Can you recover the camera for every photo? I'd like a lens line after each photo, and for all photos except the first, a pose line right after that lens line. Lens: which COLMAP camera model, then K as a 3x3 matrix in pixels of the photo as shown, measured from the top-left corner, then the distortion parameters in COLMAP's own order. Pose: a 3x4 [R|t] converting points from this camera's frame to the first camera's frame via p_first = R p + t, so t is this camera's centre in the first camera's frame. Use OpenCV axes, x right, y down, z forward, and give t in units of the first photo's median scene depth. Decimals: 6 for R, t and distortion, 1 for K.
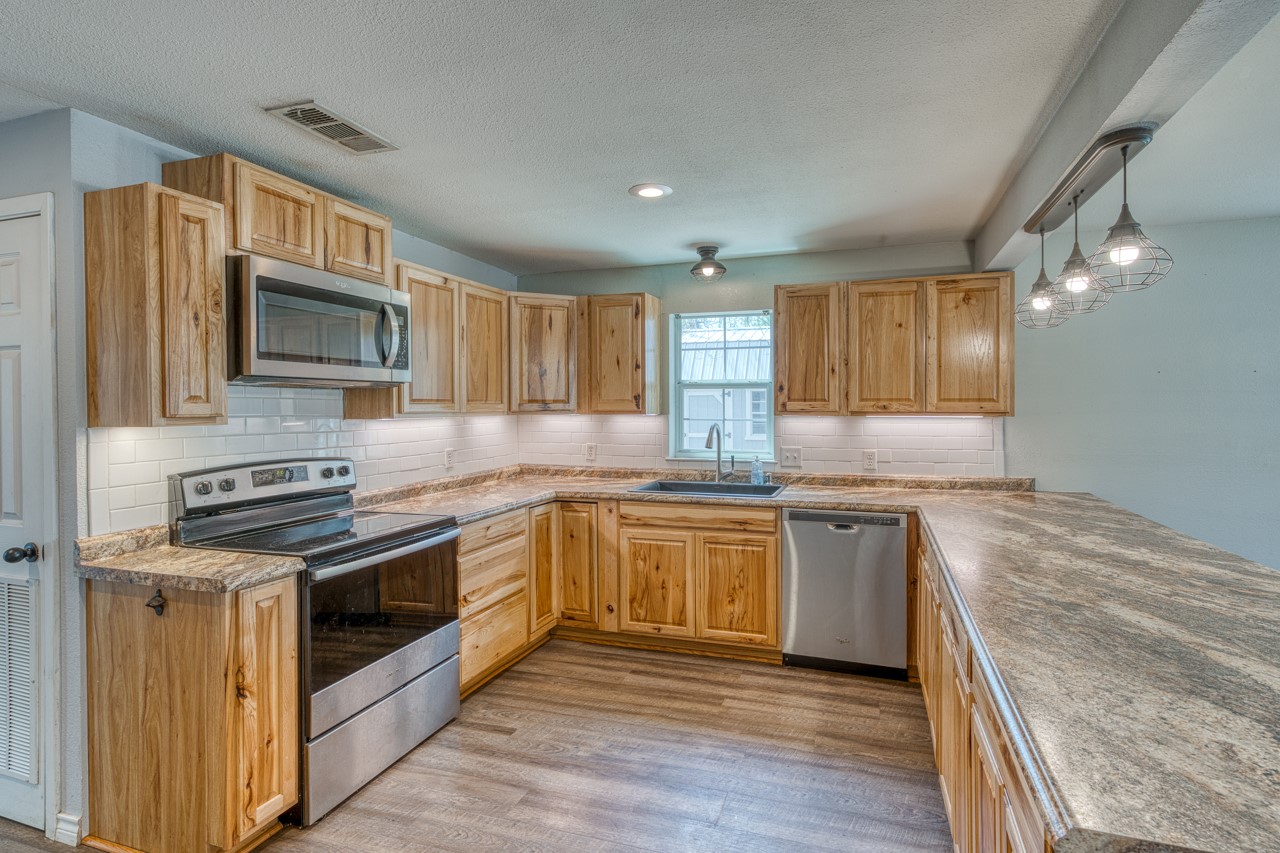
lens RADIAL K [[613.6, 0, 687.9], [0, 613.6, 408.2], [0, 0, 1]] dist [0.001295, 0.001662]
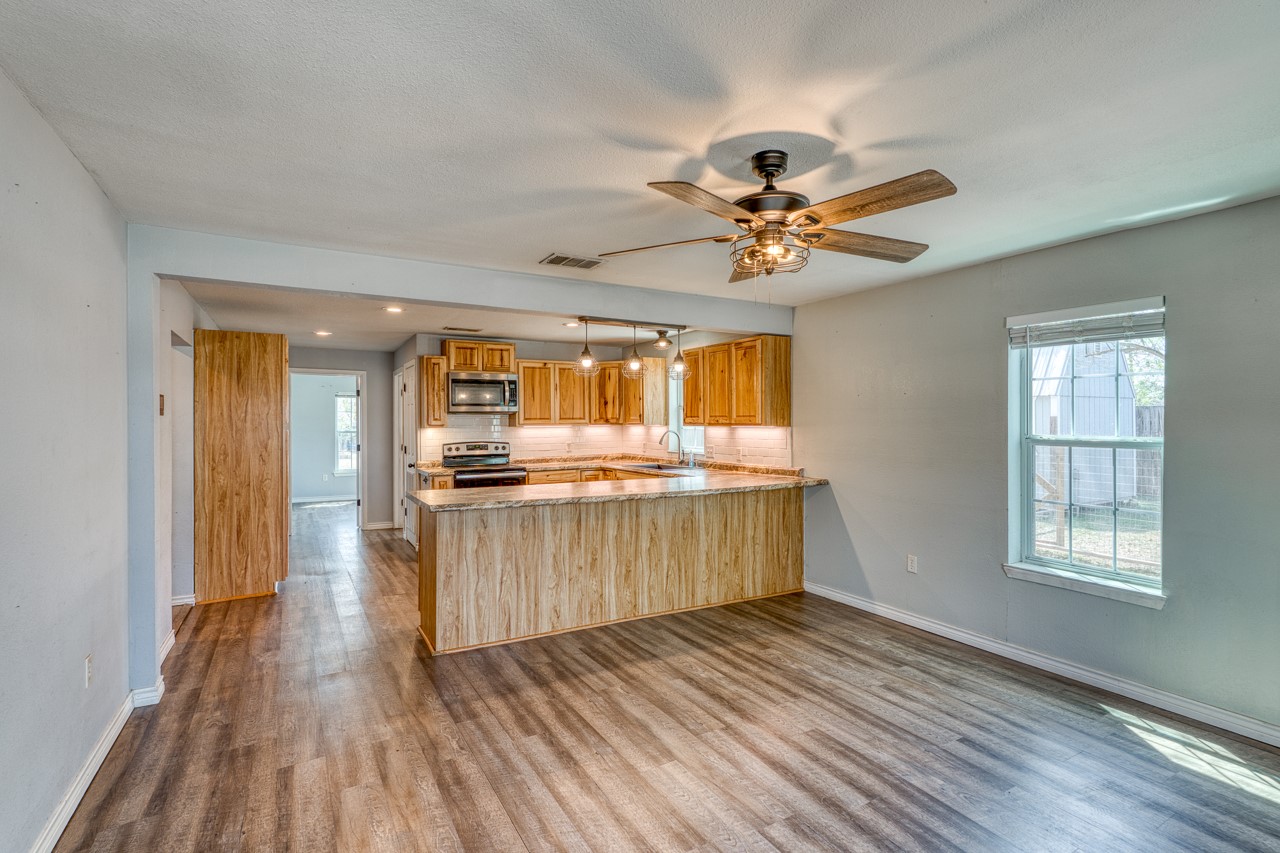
lens RADIAL K [[613.6, 0, 629.4], [0, 613.6, 417.3], [0, 0, 1]] dist [0.001295, 0.001662]
pose [[0.719640, -0.007821, -0.694304, 1.319770], [0.002637, 0.999960, -0.008531, 0.002496], [0.694343, 0.004308, 0.719632, -0.370218]]
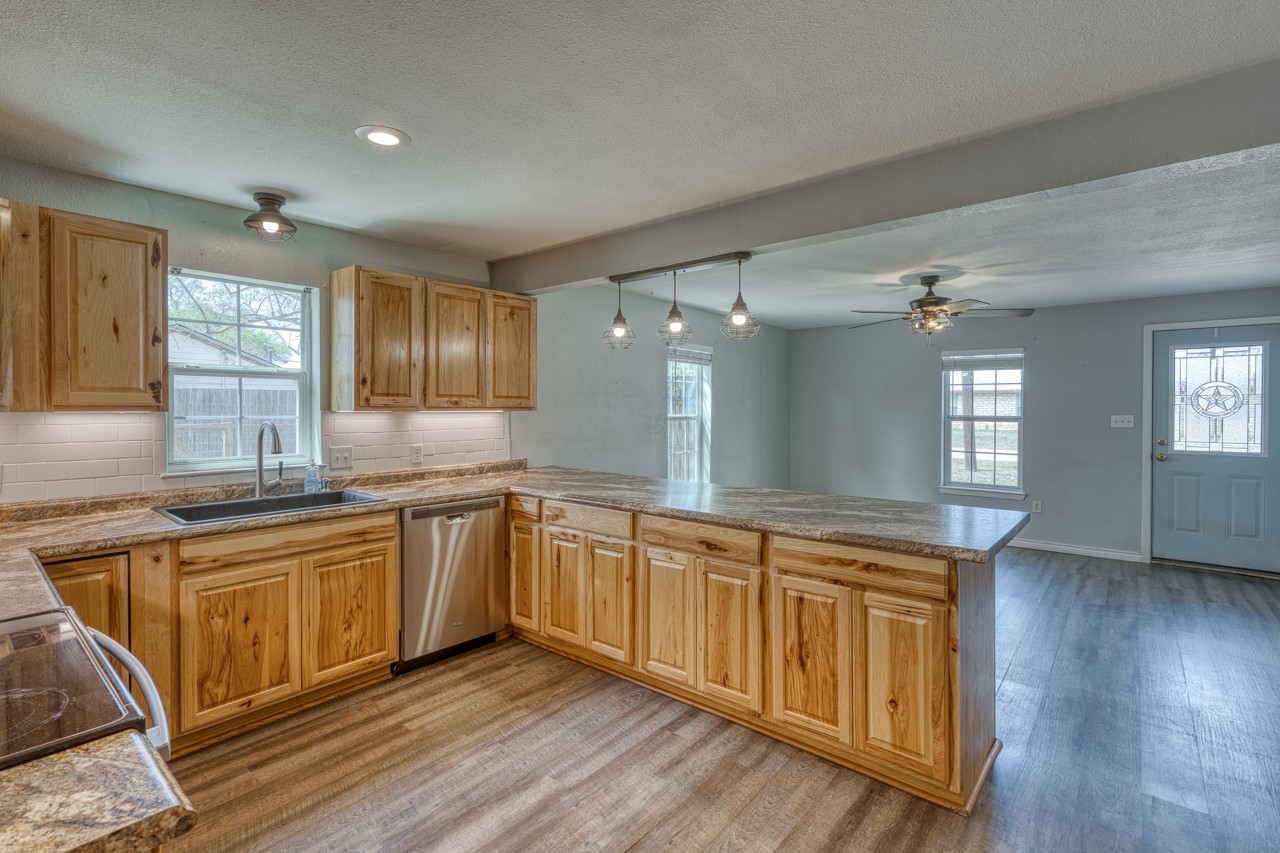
lens RADIAL K [[613.6, 0, 627.8], [0, 613.6, 410.8], [0, 0, 1]] dist [0.001295, 0.001662]
pose [[0.389103, -0.005309, 0.921179, -0.562560], [-0.002434, 0.999974, 0.006791, 0.004750], [-0.921191, -0.004884, 0.389080, 0.305587]]
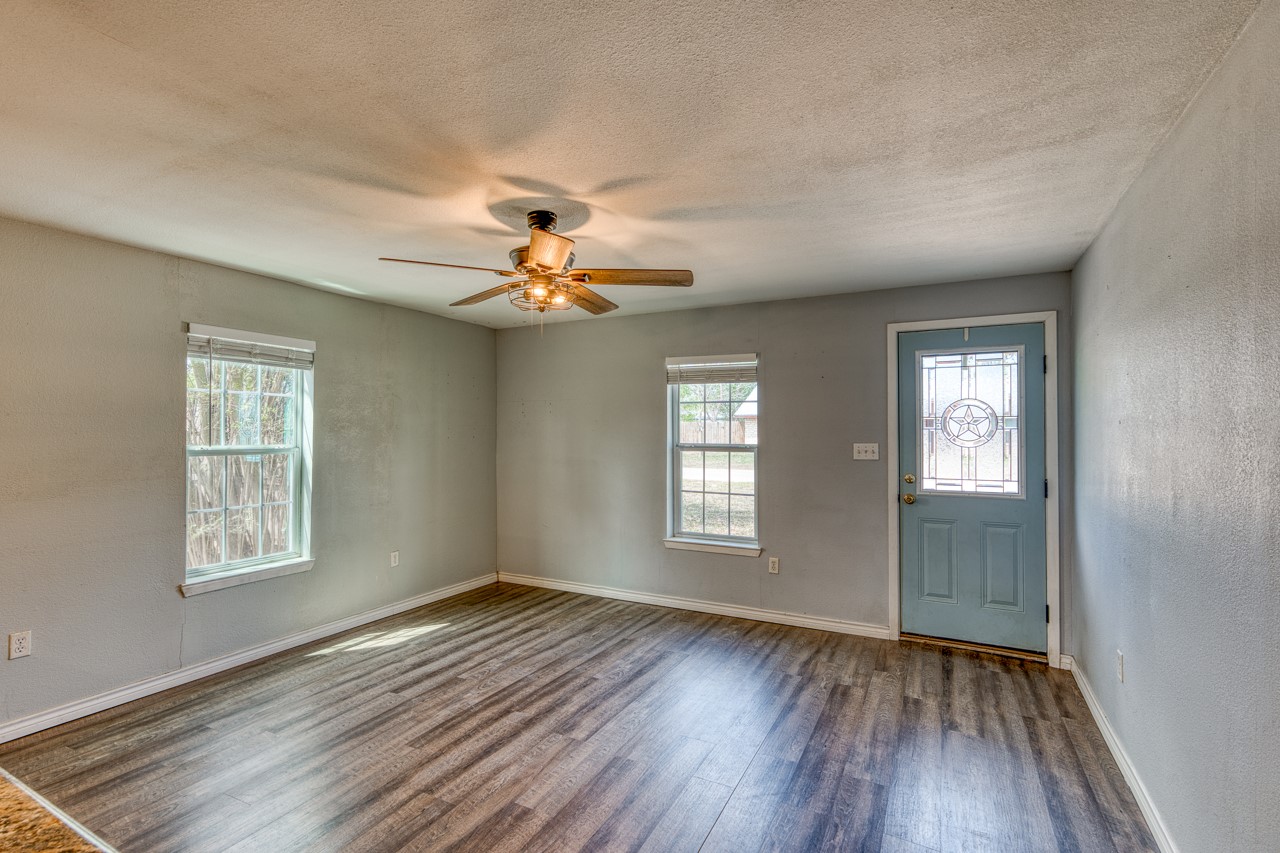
lens RADIAL K [[587.2, 0, 643.3], [0, 587.2, 423.1], [0, 0, 1]] dist [0.001107, 0.000477]
pose [[0.174550, 0.013565, 0.984555, 0.301149], [-0.001355, 0.999907, -0.013537, -0.000702], [-0.984647, 0.001028, 0.174552, -0.072990]]
